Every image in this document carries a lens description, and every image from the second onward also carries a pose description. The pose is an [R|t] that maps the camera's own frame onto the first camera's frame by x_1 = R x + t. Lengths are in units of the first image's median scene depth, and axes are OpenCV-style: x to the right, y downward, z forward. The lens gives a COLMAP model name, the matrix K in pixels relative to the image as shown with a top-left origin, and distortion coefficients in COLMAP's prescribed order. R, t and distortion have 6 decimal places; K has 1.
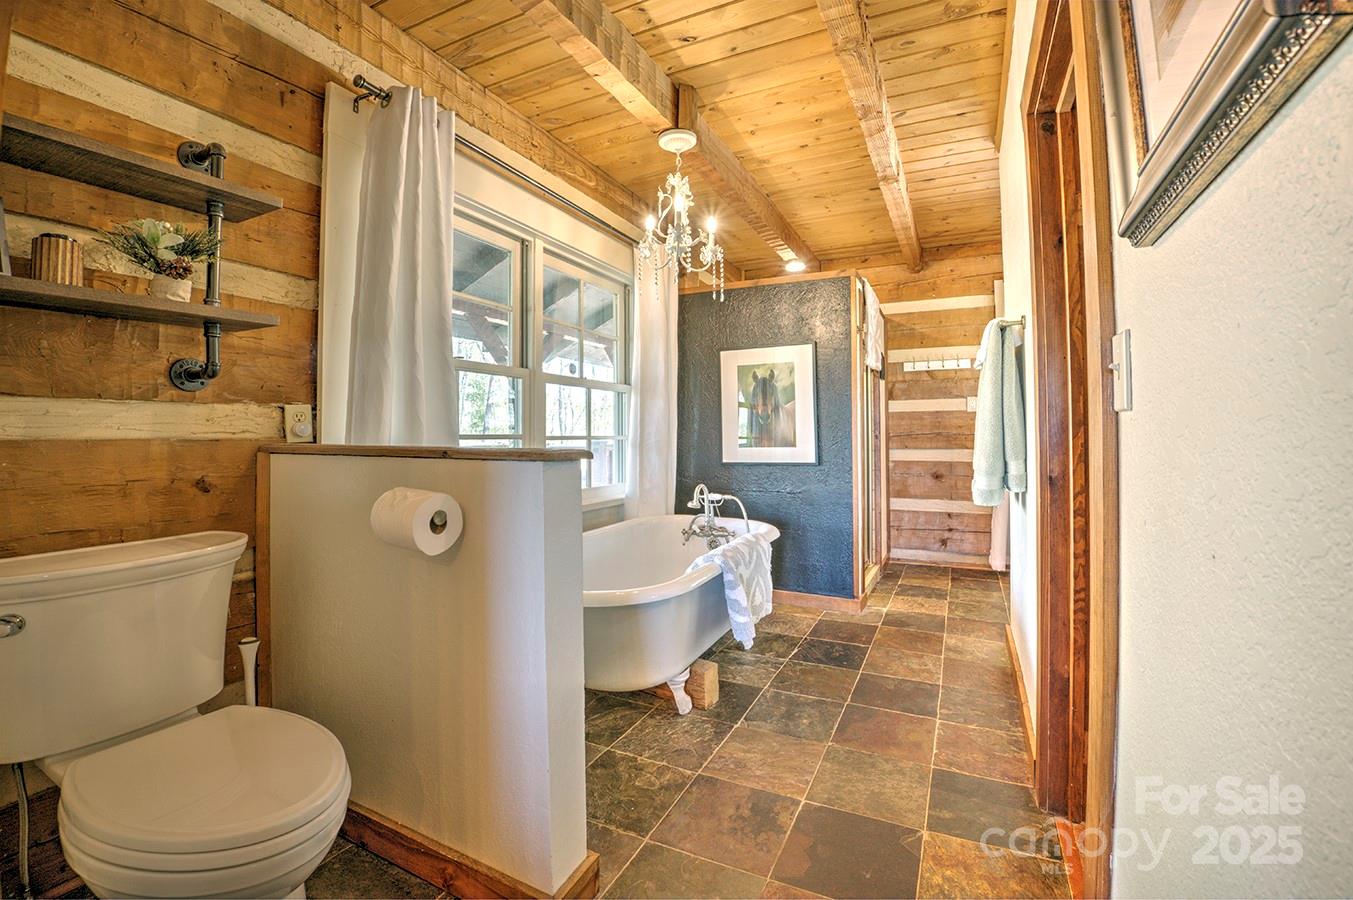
lens RADIAL K [[563.0, 0, 679.4], [0, 563.0, 432.0], [0, 0, 1]] dist [-0.045401, 0.000330]
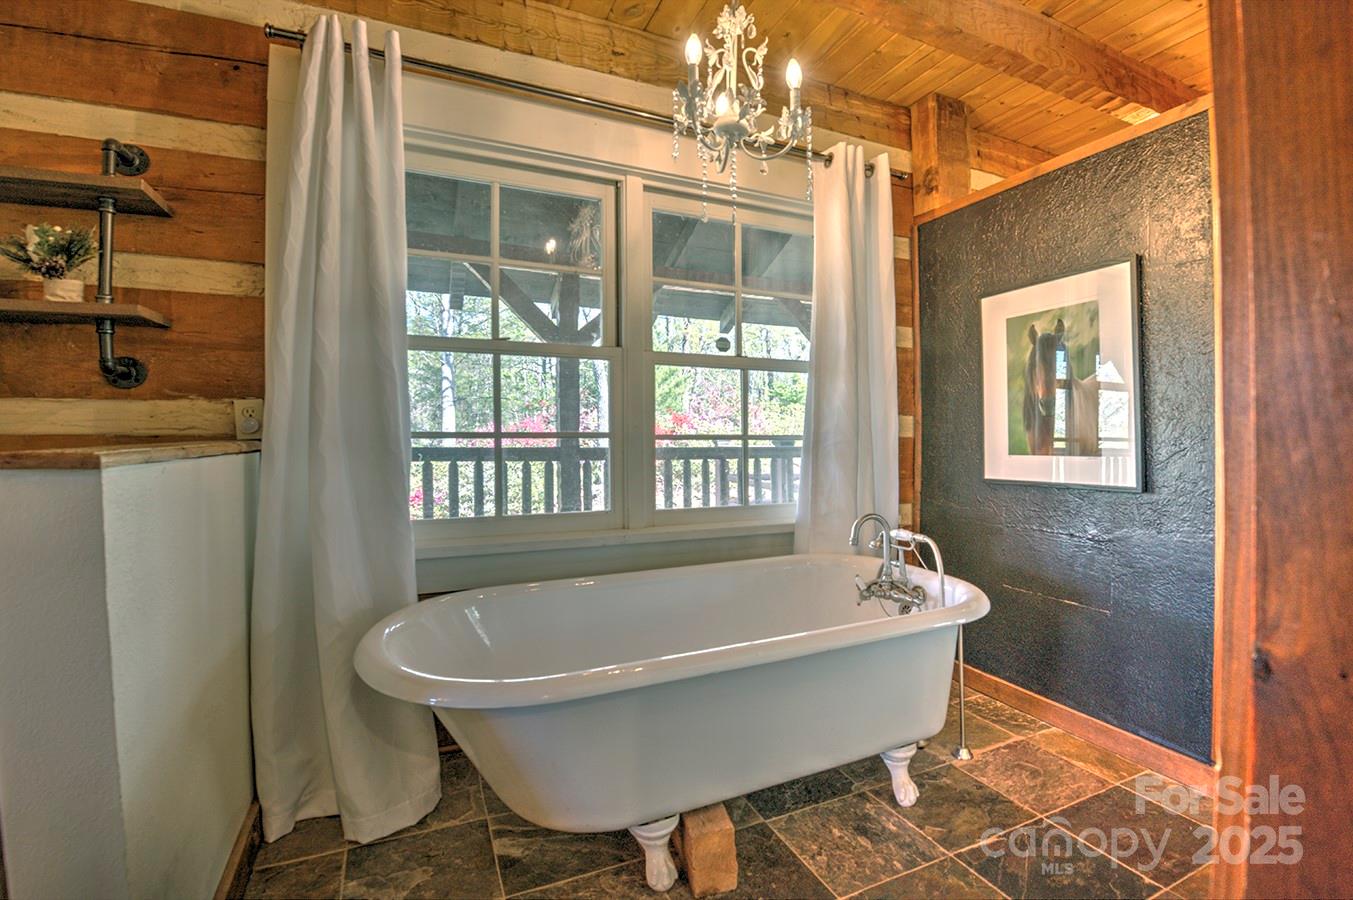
lens RADIAL K [[627.7, 0, 678.4], [0, 627.7, 443.4], [0, 0, 1]] dist [-0.034189, -0.000293]
pose [[0.792891, 0.010374, -0.609275, 0.331397], [0.000222, 0.999850, 0.017313, 0.004919], [0.609363, -0.013863, 0.792770, 0.371984]]
